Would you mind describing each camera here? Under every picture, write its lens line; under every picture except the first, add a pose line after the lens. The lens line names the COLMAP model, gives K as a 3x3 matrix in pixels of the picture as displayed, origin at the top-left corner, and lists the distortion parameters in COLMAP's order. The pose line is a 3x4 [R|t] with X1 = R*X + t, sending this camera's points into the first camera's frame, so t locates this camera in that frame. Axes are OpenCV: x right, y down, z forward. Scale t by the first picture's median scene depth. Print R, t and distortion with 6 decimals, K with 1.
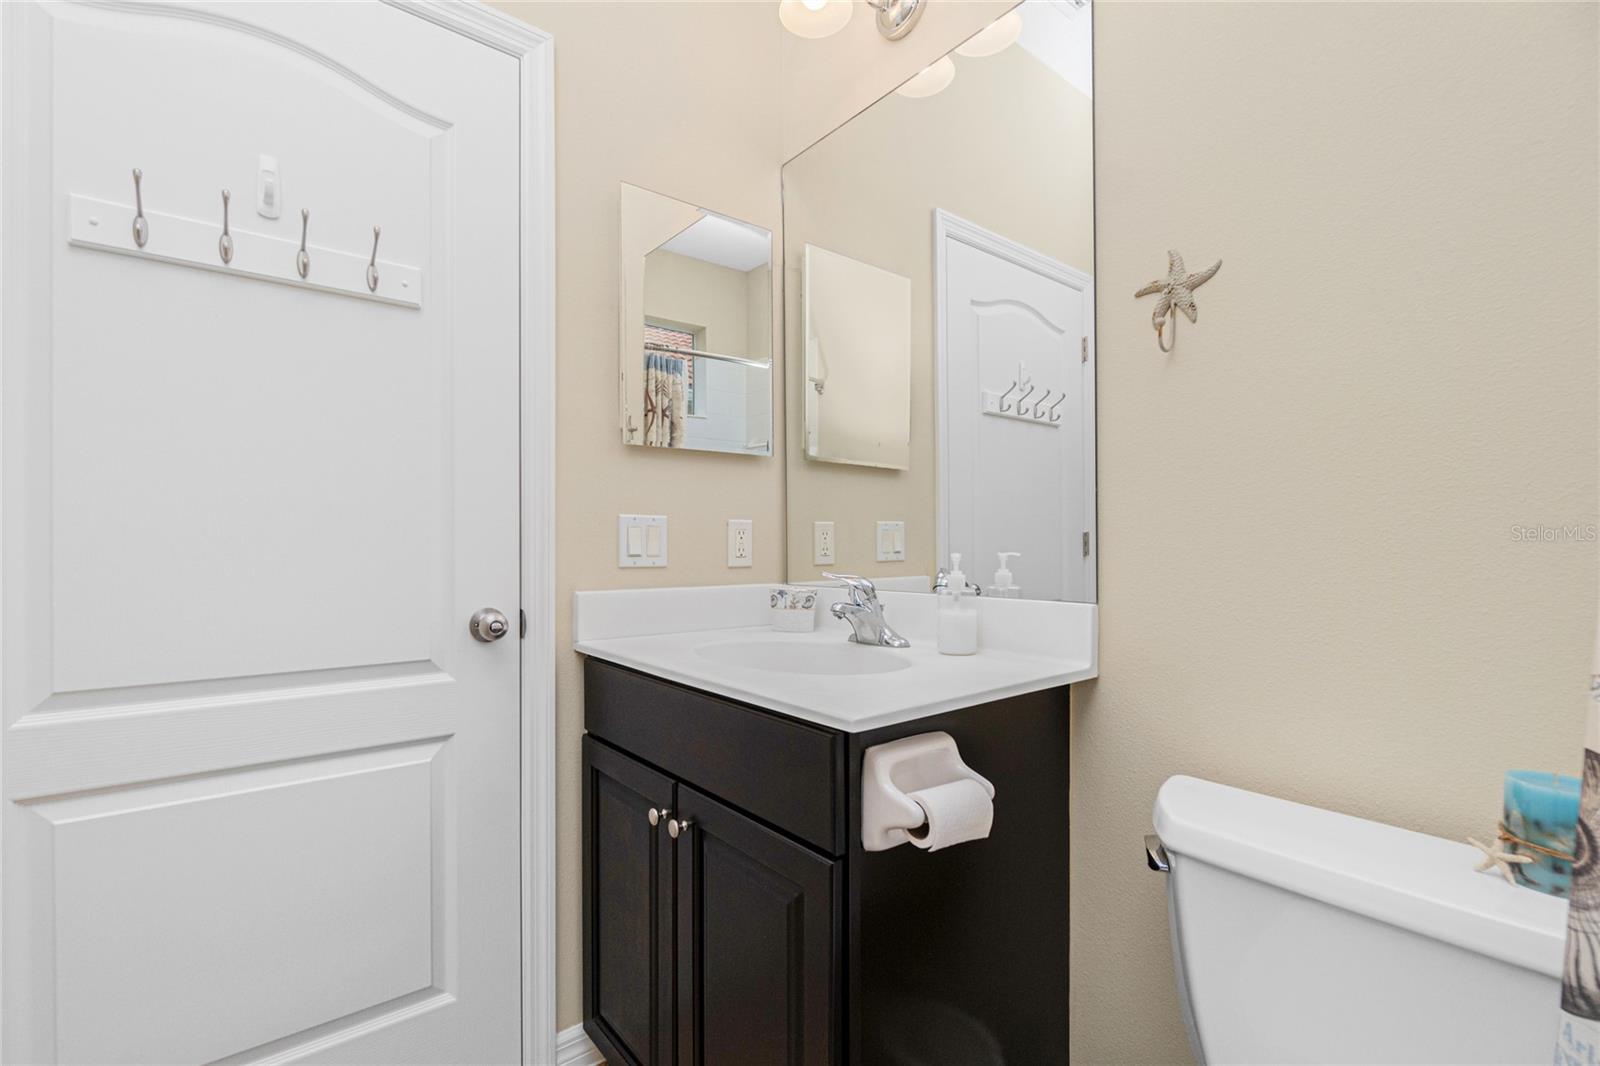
lens RADIAL K [[687.2, 0, 800.0], [0, 687.2, 533.0], [0, 0, 1]] dist [0.000063, -0.000032]
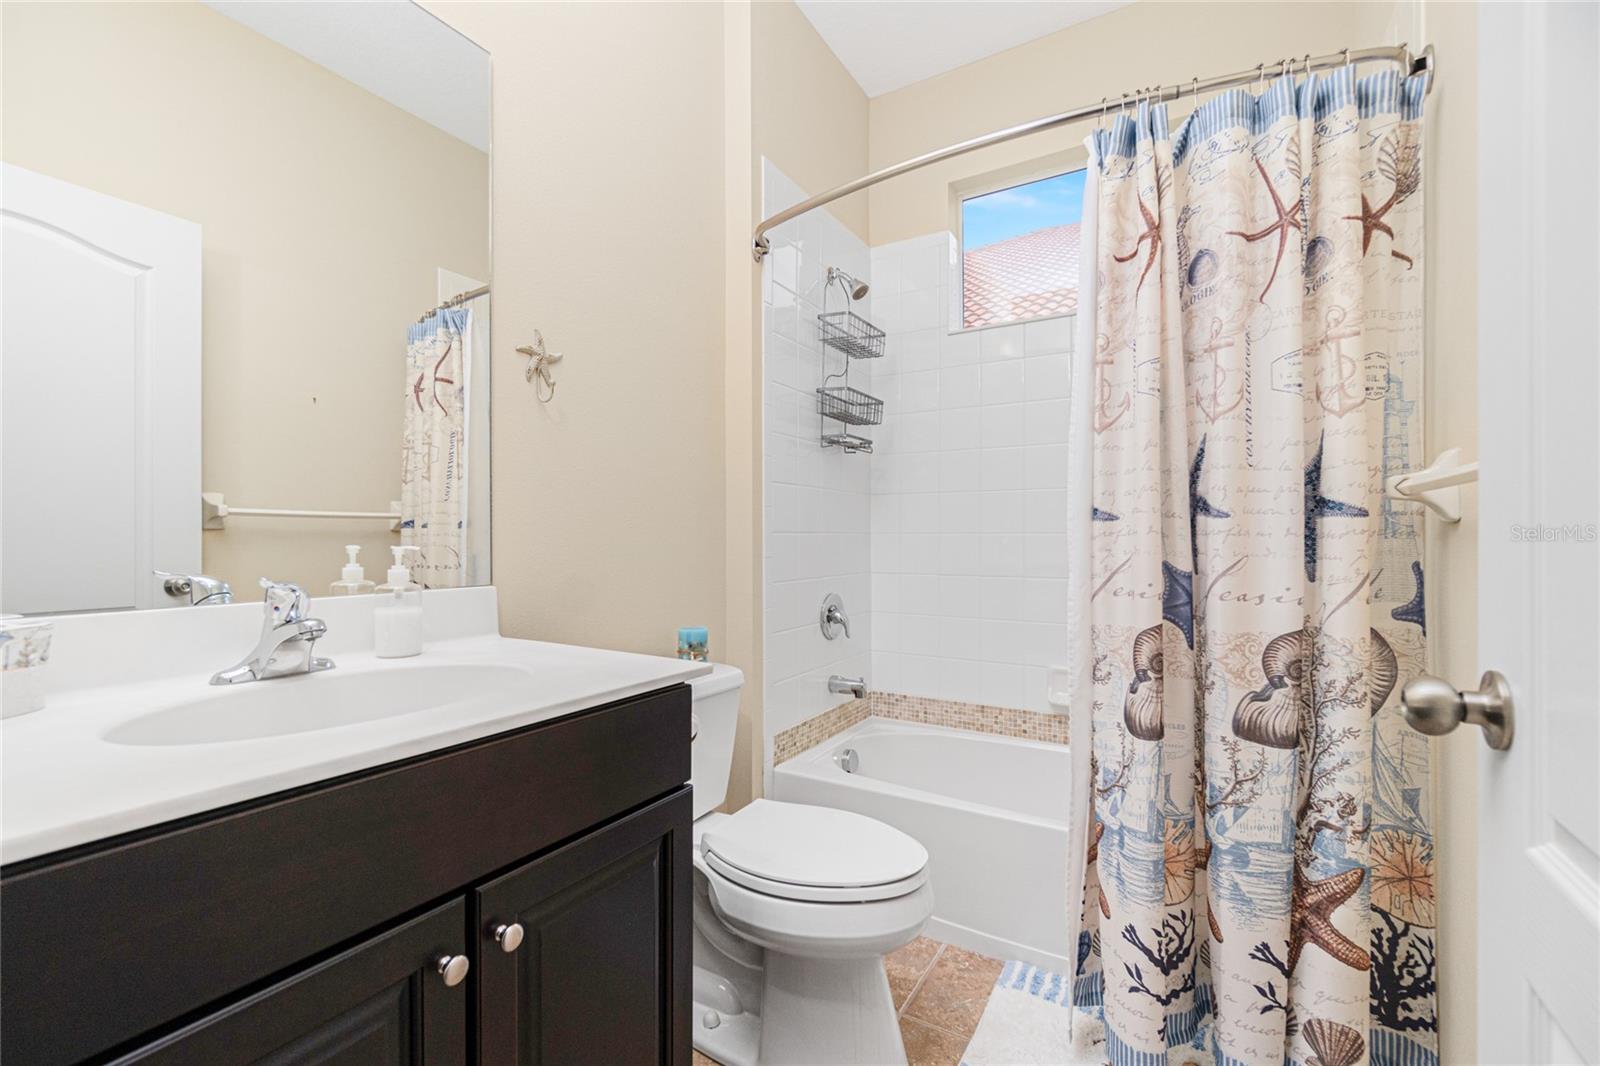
lens RADIAL K [[687.2, 0, 800.0], [0, 687.2, 533.0], [0, 0, 1]] dist [0.000063, -0.000032]
pose [[-0.371021, 0.018251, 0.928445, -0.814610], [-0.015205, 0.999553, -0.025725, 0.028199], [-0.928500, -0.023662, -0.370577, 0.855140]]
